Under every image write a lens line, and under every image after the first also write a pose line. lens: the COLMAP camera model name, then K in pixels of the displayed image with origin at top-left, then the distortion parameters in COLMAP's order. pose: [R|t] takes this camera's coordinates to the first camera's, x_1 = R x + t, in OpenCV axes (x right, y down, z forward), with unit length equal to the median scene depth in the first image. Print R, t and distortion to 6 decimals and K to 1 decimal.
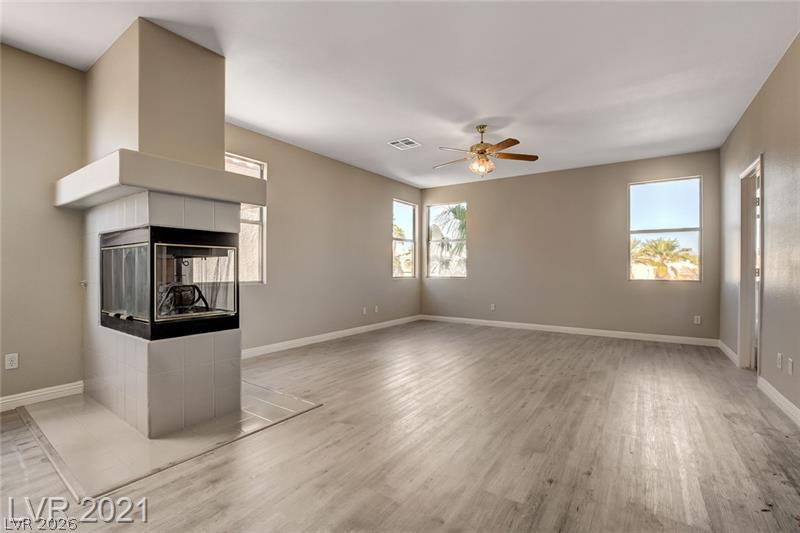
lens RADIAL K [[355.9, 0, 394.5], [0, 355.9, 269.2], [0, 0, 1]] dist [-0.035451, 0.000187]
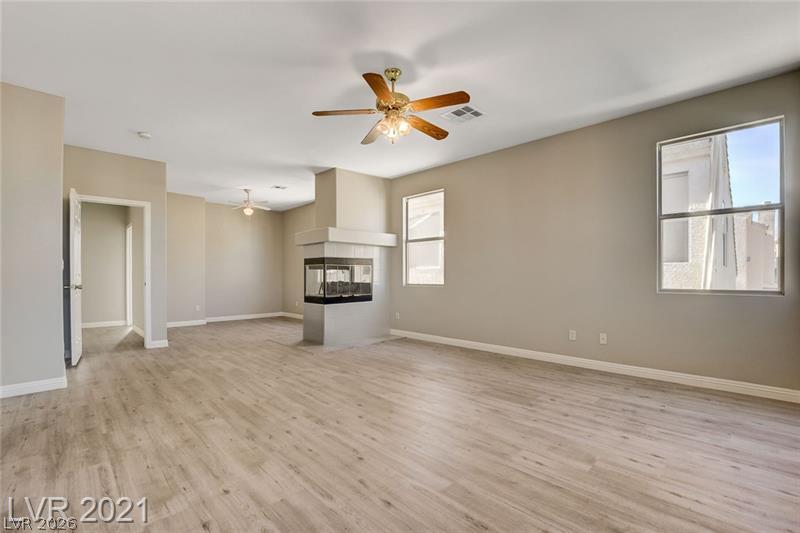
lens RADIAL K [[355.9, 0, 394.5], [0, 355.9, 269.2], [0, 0, 1]] dist [-0.035451, 0.000187]
pose [[-0.193237, -0.018674, -0.980974, 1.154494], [0.005121, 0.999786, -0.020041, 0.007138], [0.981139, -0.008896, -0.193100, 1.408034]]
